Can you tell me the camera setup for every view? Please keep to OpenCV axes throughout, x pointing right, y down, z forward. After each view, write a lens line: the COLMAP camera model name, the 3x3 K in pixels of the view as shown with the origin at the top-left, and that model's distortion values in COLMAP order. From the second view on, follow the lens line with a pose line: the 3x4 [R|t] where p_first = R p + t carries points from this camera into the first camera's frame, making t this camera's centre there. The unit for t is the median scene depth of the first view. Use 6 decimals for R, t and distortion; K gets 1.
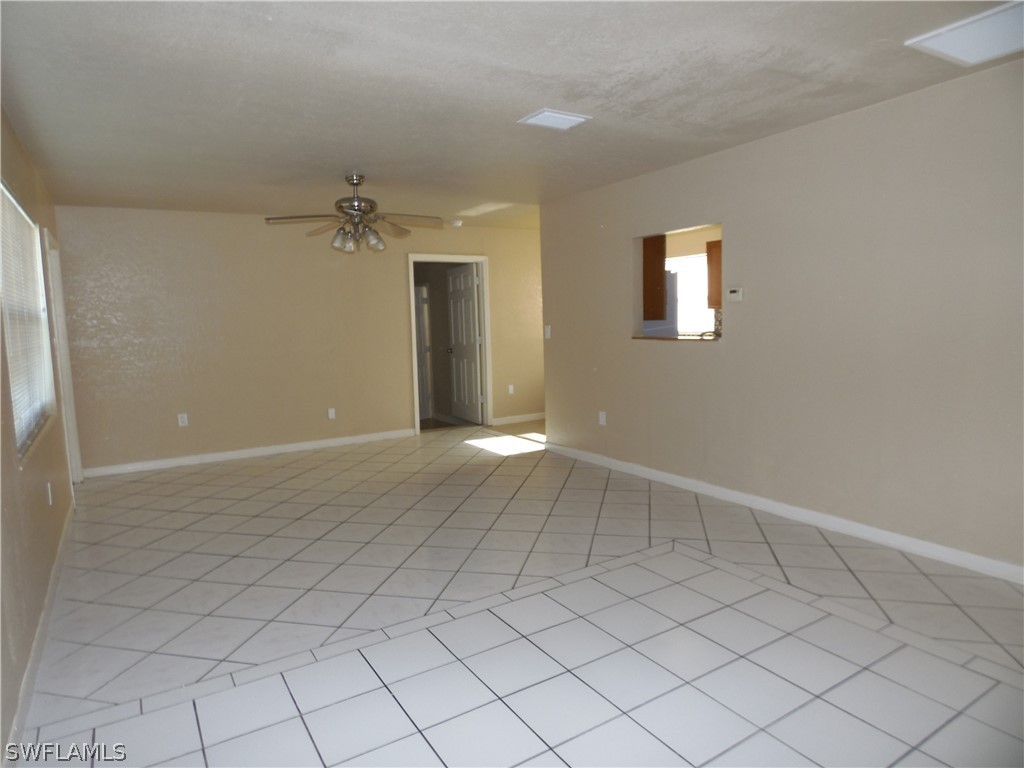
lens RADIAL K [[613.8, 0, 505.4], [0, 613.8, 383.6], [0, 0, 1]] dist [-0.007089, -0.000049]
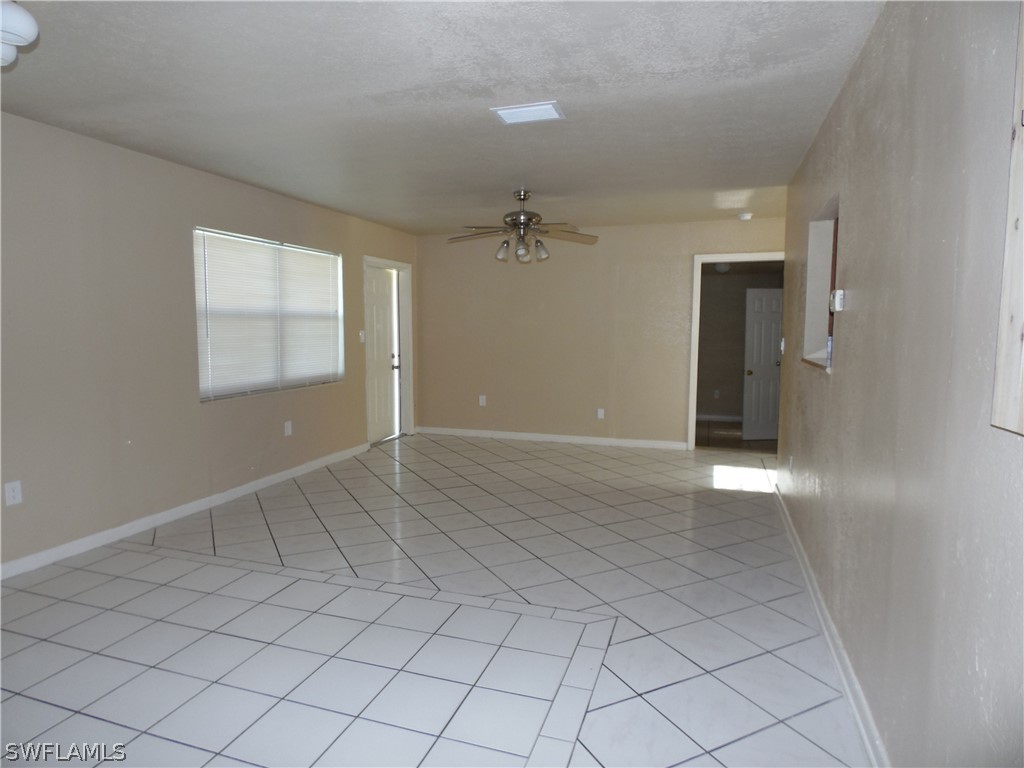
lens RADIAL K [[613.8, 0, 505.4], [0, 613.8, 383.6], [0, 0, 1]] dist [-0.007089, -0.000049]
pose [[0.641866, 0.099970, -0.760272, 0.588747], [-0.101146, 0.993840, 0.045290, -0.048024], [0.760117, 0.047828, 0.648024, 0.291290]]
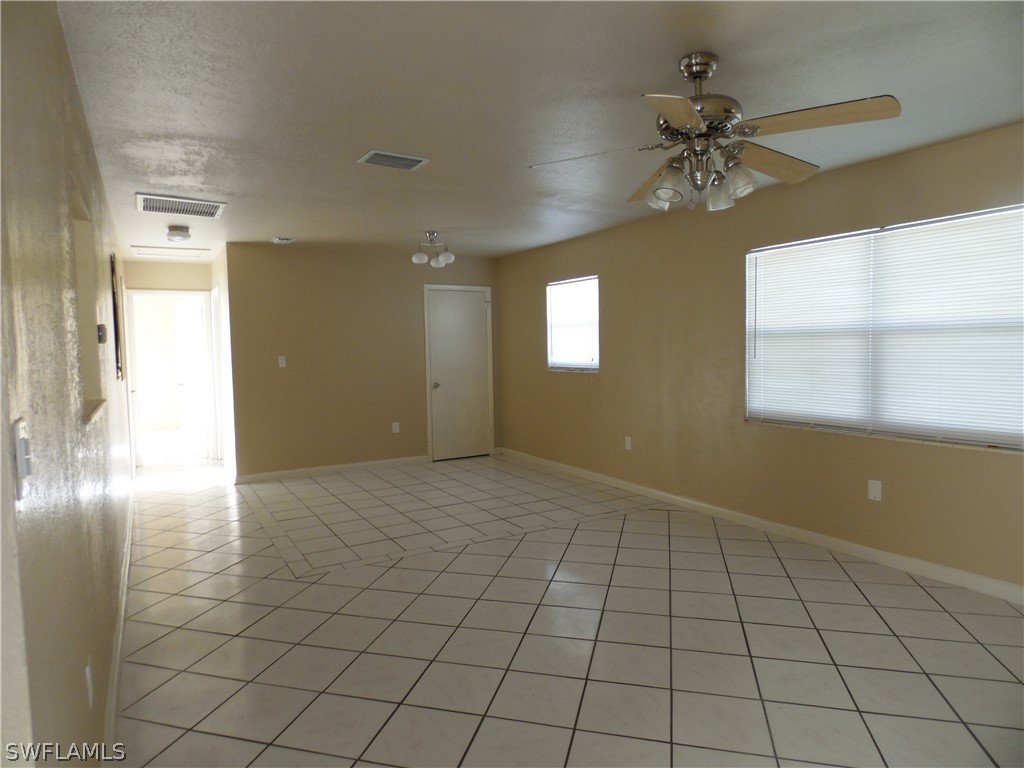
lens RADIAL K [[613.8, 0, 505.4], [0, 613.8, 383.6], [0, 0, 1]] dist [-0.007089, -0.000049]
pose [[-0.998769, 0.045359, 0.020090, -0.083962], [0.048059, 0.985114, 0.165050, -0.169076], [-0.012304, 0.165812, -0.986081, 1.532056]]
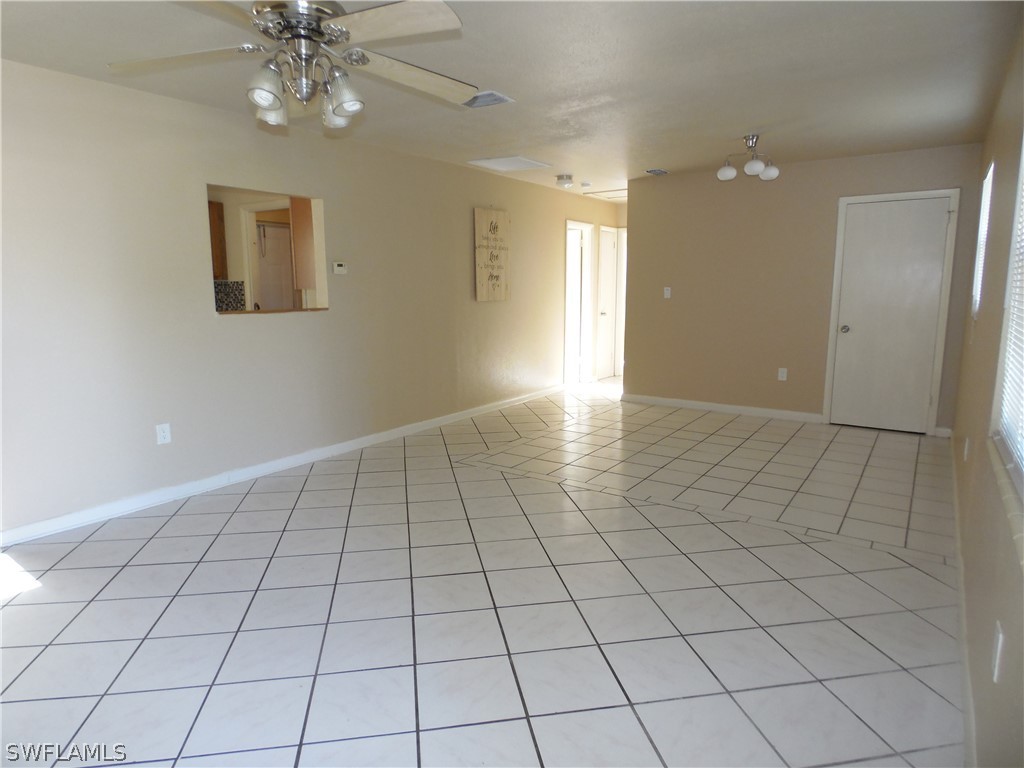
lens RADIAL K [[613.8, 0, 505.4], [0, 613.8, 383.6], [0, 0, 1]] dist [-0.007089, -0.000049]
pose [[-0.399393, -0.112896, 0.909802, -0.731650], [0.113872, 0.978595, 0.171421, -0.092833], [-0.909680, 0.172065, -0.377988, 1.076022]]
